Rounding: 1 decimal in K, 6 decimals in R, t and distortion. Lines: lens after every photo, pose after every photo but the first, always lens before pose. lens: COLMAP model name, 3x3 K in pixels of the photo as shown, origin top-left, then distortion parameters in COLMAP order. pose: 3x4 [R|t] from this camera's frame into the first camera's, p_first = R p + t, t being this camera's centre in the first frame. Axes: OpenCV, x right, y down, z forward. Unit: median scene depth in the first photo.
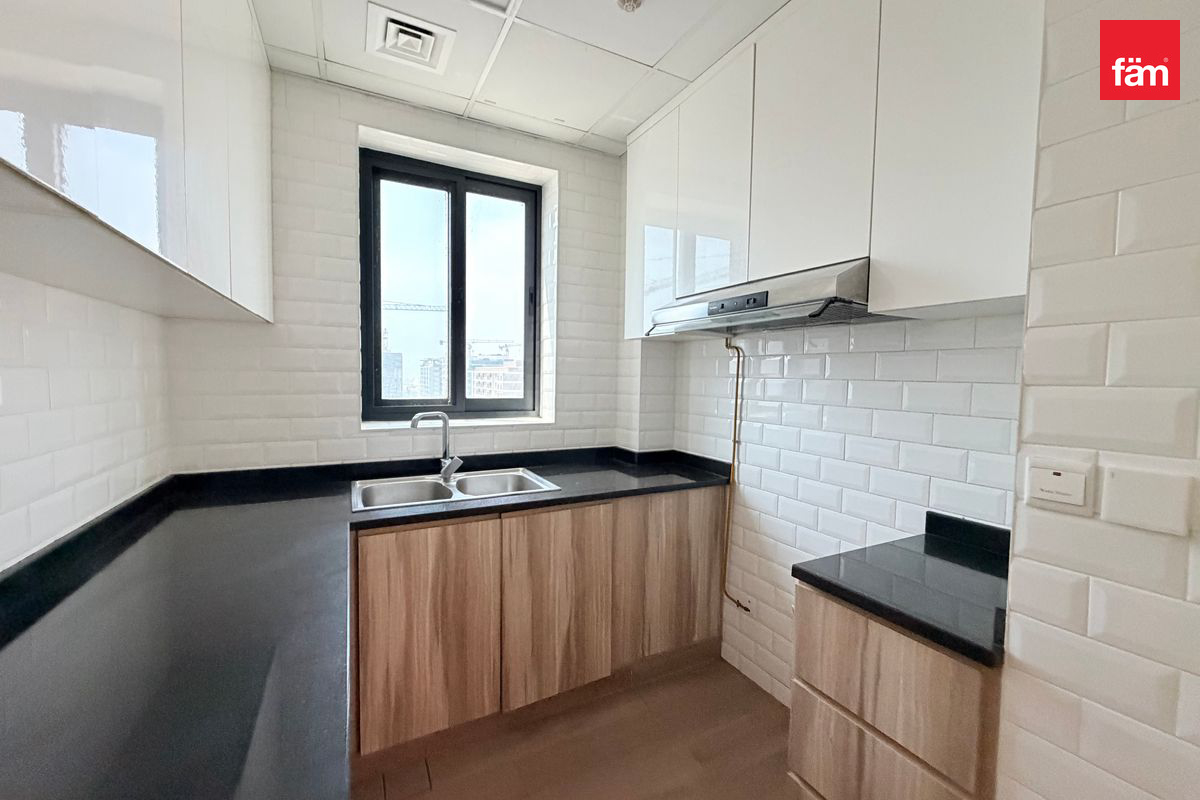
lens RADIAL K [[477.2, 0, 597.5], [0, 477.2, 399.4], [0, 0, 1]] dist [-0.001817, 0.000337]
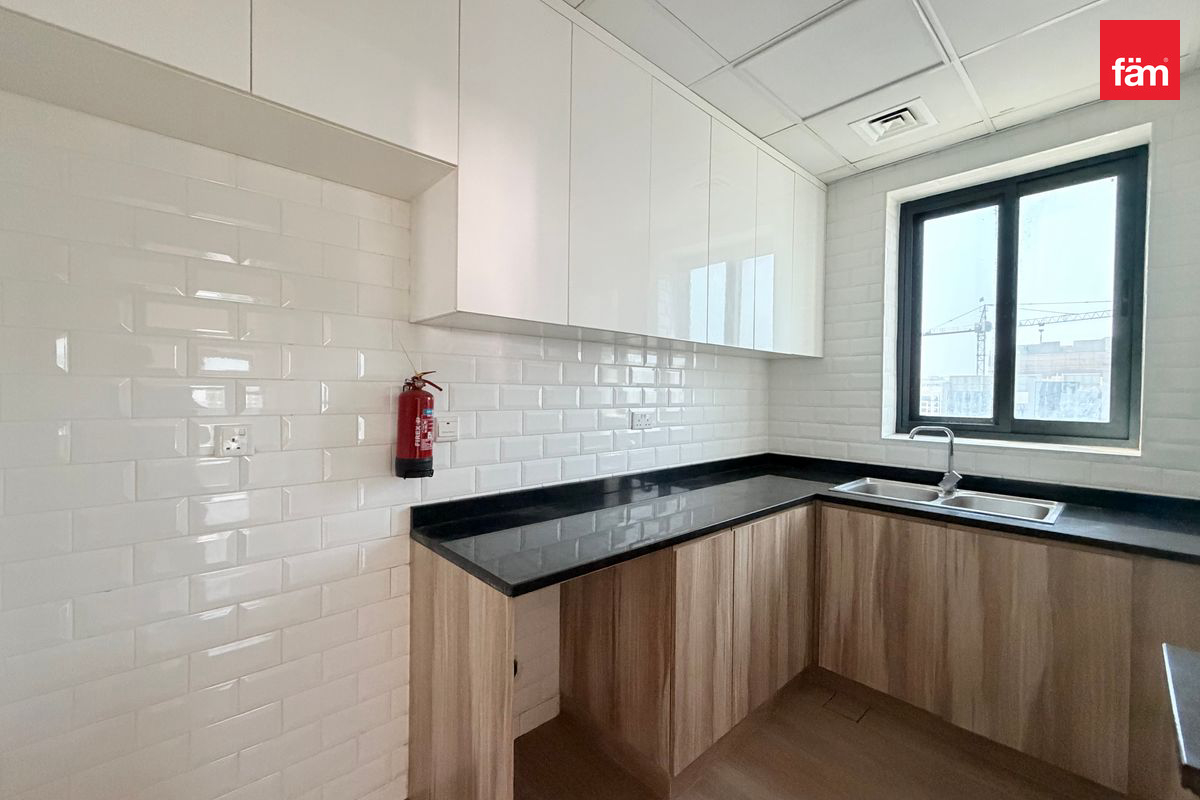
lens RADIAL K [[477.2, 0, 597.5], [0, 477.2, 399.4], [0, 0, 1]] dist [-0.001817, 0.000337]
pose [[0.250573, 0.002861, -0.968093, 0.468156], [-0.056153, 0.998355, -0.011583, 0.018428], [0.966468, 0.057264, 0.250322, -0.010311]]
